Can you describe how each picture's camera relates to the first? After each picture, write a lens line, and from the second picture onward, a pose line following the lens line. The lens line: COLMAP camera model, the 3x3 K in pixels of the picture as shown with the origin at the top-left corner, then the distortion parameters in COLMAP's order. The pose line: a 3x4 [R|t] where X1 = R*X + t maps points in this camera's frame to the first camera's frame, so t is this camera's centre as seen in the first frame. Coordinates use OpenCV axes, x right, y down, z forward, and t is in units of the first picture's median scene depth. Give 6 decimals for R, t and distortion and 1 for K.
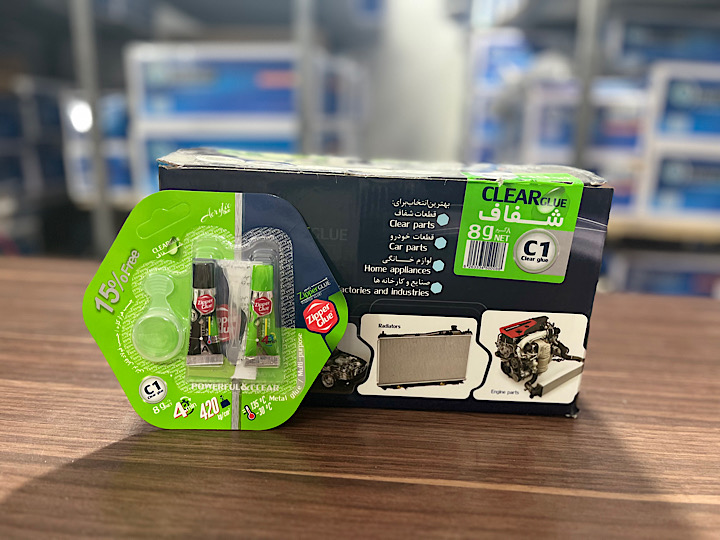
lens RADIAL K [[557.7, 0, 358.1], [0, 557.7, 265.7], [0, 0, 1]] dist [0.058439, -0.111136]
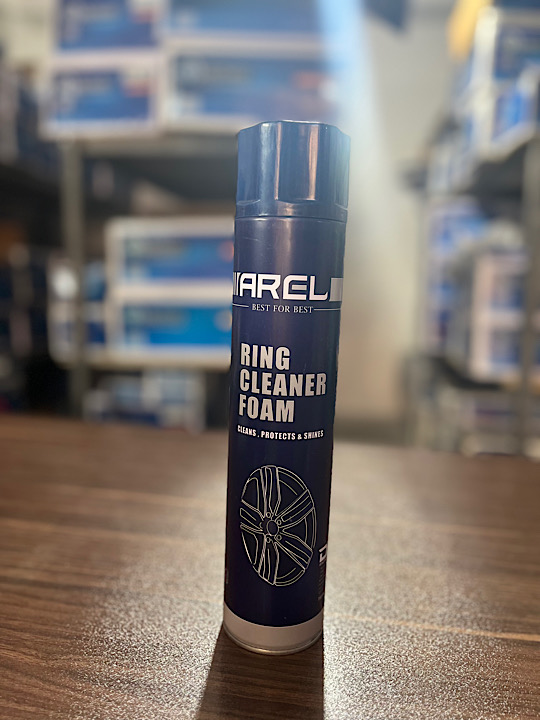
lens RADIAL K [[557.7, 0, 270.2], [0, 557.7, 360.0], [0, 0, 1]] dist [0.058439, -0.111136]
pose [[0.995345, 0.007838, -0.096058, 0.096412], [-0.017676, 0.994628, -0.101996, -0.039207], [0.094743, 0.103220, 0.990136, -0.252470]]
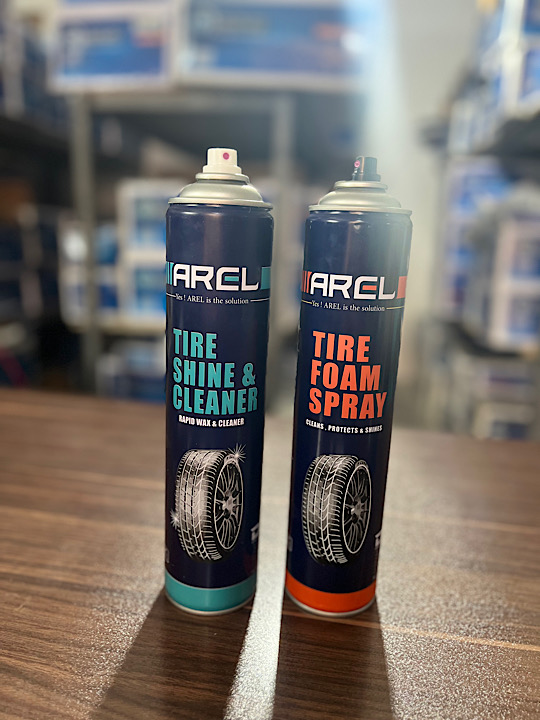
lens RADIAL K [[557.7, 0, 270.2], [0, 557.7, 360.0], [0, 0, 1]] dist [0.058439, -0.111136]
pose [[0.993756, 0.025474, -0.108624, 0.030867], [-0.028625, 0.999211, -0.027546, -0.119336], [0.107837, 0.030483, 0.993701, -0.197357]]
